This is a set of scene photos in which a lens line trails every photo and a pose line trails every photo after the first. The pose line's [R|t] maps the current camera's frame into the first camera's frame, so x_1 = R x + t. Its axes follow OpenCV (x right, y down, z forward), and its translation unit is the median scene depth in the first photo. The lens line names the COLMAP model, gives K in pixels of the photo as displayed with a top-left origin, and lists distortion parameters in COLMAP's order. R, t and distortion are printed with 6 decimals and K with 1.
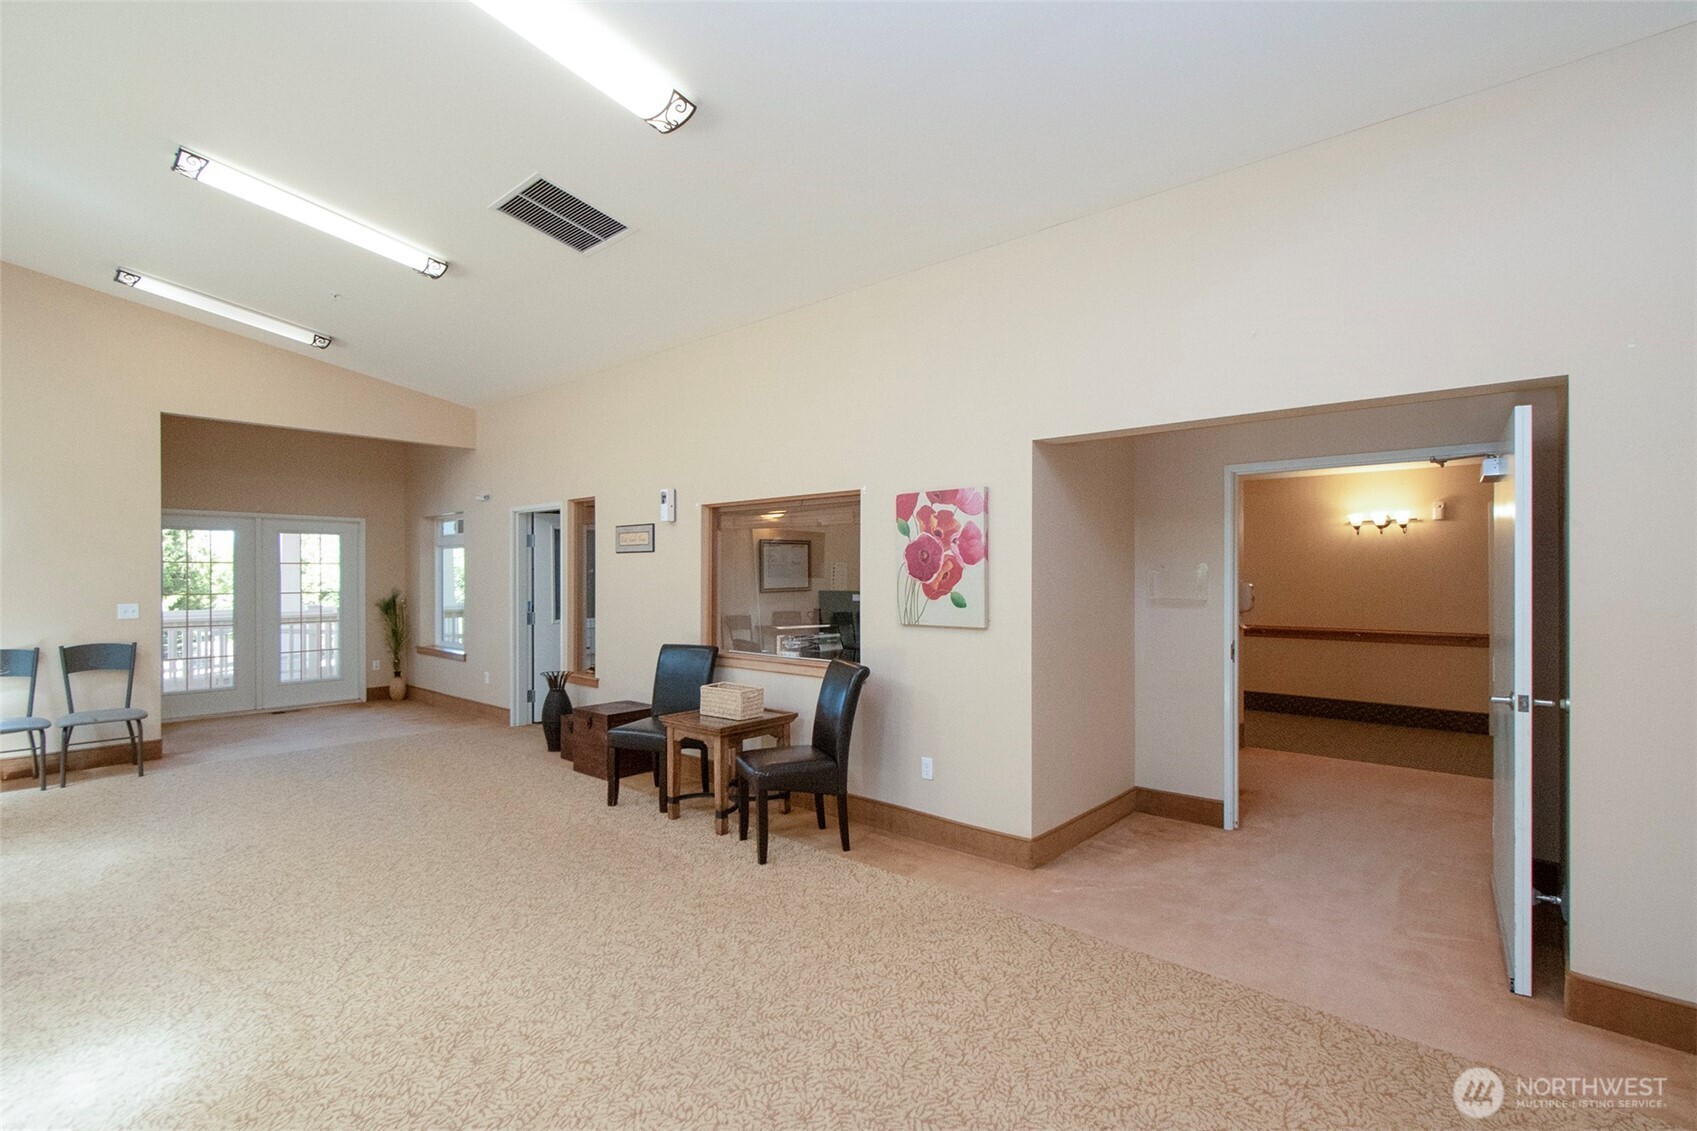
lens RADIAL K [[776.9, 0, 848.7], [0, 776.9, 569.8], [0, 0, 1]] dist [0.000892, 0.000454]
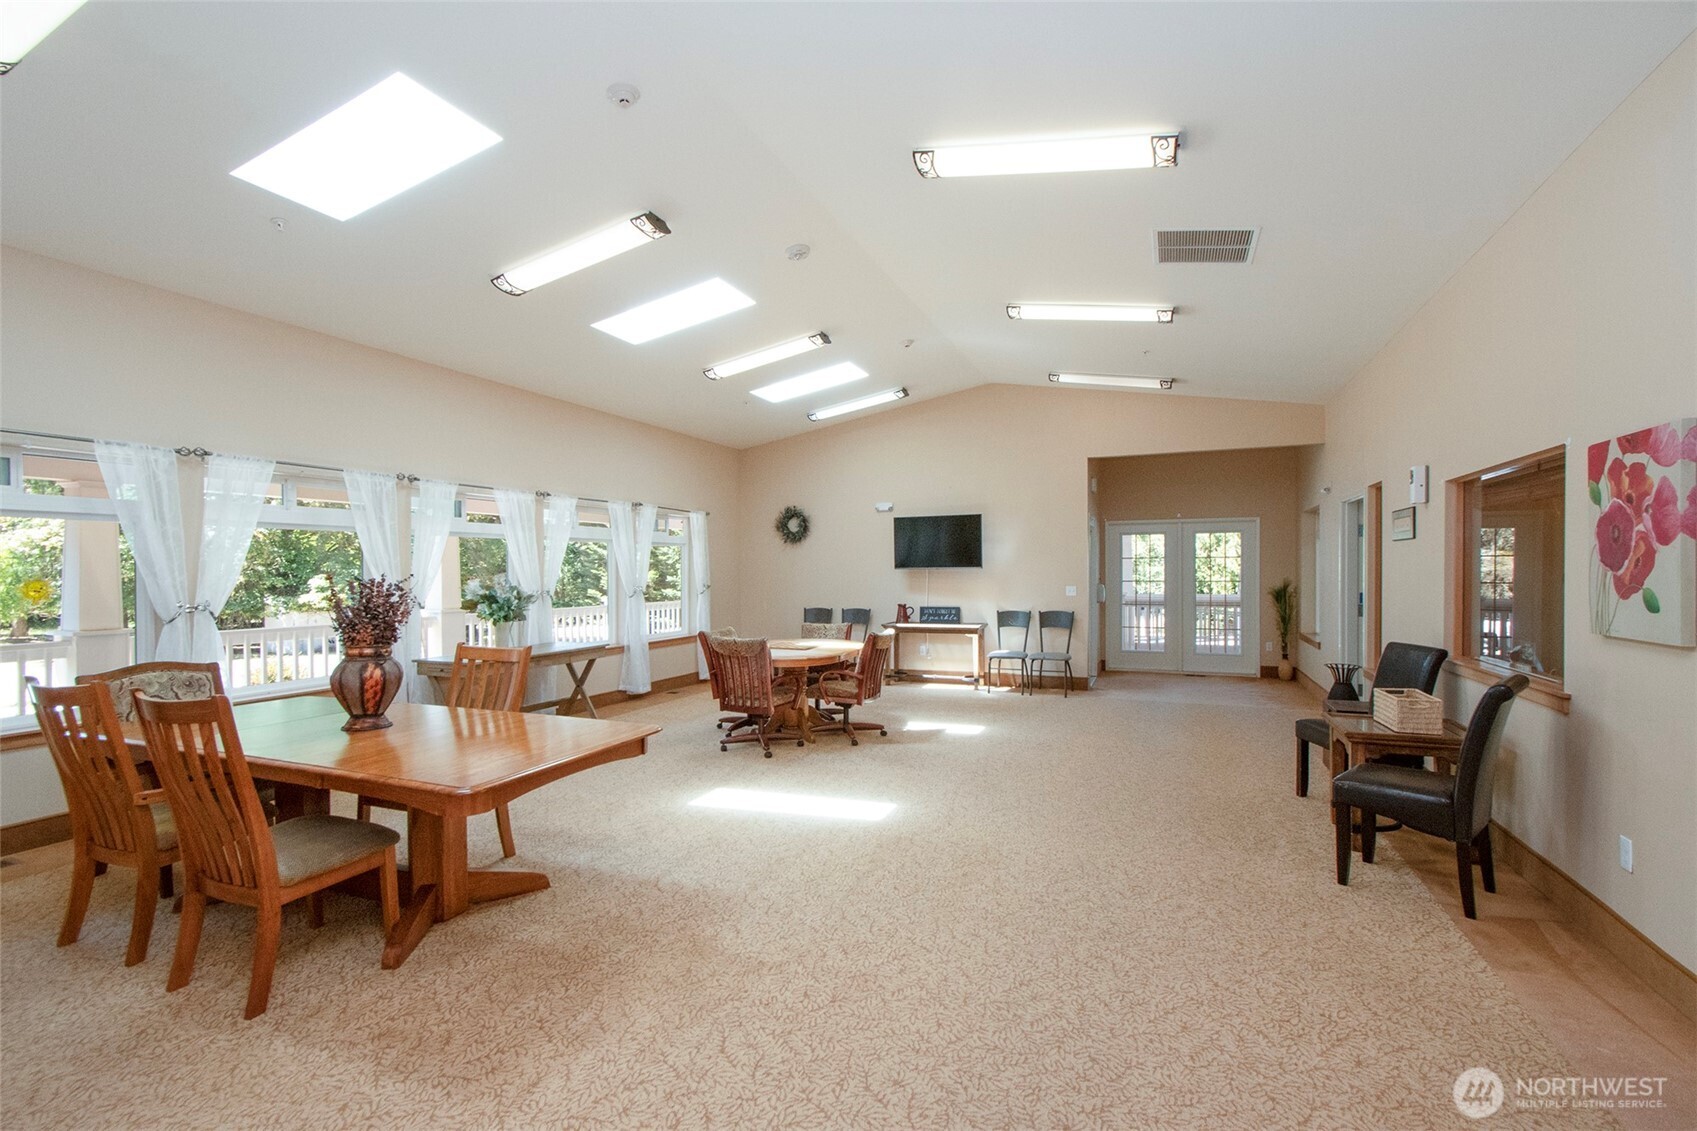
lens RADIAL K [[745.5, 0, 848.5], [0, 745.5, 565.5], [0, 0, 1]] dist [-0.000918, -0.000451]
pose [[0.320844, -0.005273, -0.947117, 0.482126], [0.008631, 0.999959, -0.002643, 0.005317], [0.947093, -0.007327, 0.320876, 0.166053]]
